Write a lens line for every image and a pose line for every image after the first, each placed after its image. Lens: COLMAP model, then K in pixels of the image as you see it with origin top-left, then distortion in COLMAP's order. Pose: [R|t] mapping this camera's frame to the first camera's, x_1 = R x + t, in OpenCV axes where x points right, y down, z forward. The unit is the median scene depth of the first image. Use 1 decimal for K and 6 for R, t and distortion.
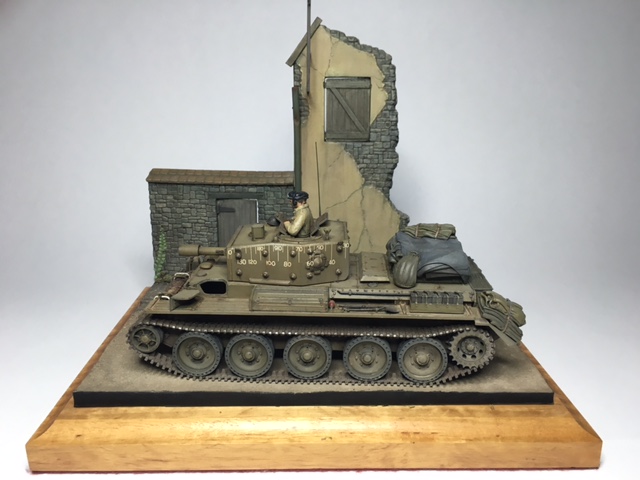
lens RADIAL K [[559.8, 0, 318.5], [0, 559.8, 241.1], [0, 0, 1]] dist [0.062023, -0.135206]
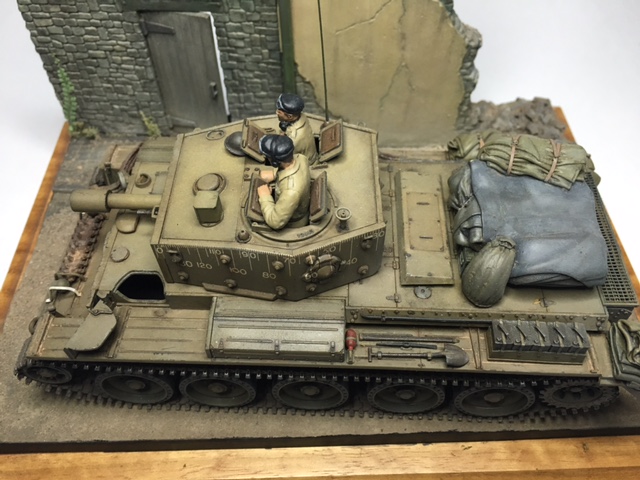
lens RADIAL K [[559.8, 0, 322.2], [0, 559.8, 245.5], [0, 0, 1]] dist [0.062023, -0.135206]
pose [[0.999881, -0.014862, -0.004226, -0.001213], [0.014497, 0.807744, 0.589355, -0.215020], [-0.005345, -0.589346, 0.807863, 0.418446]]
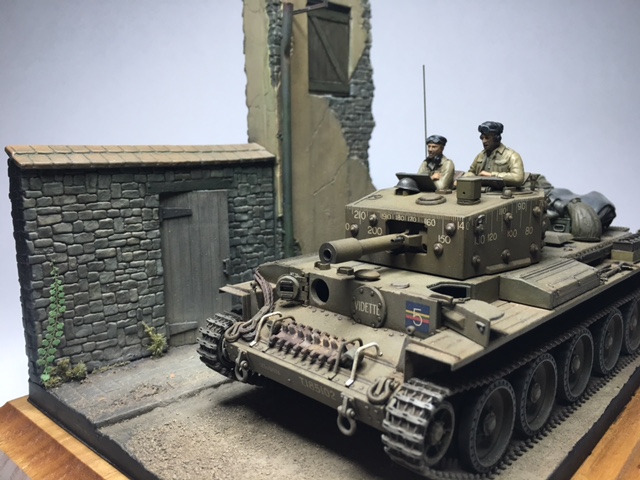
lens RADIAL K [[559.8, 0, 320.0], [0, 559.8, 238.4], [0, 0, 1]] dist [0.062023, -0.135206]
pose [[0.674299, -0.137590, 0.725527, -0.481614], [0.211894, 0.977224, -0.011610, 0.005498], [-0.707405, 0.161563, 0.688095, 0.527586]]
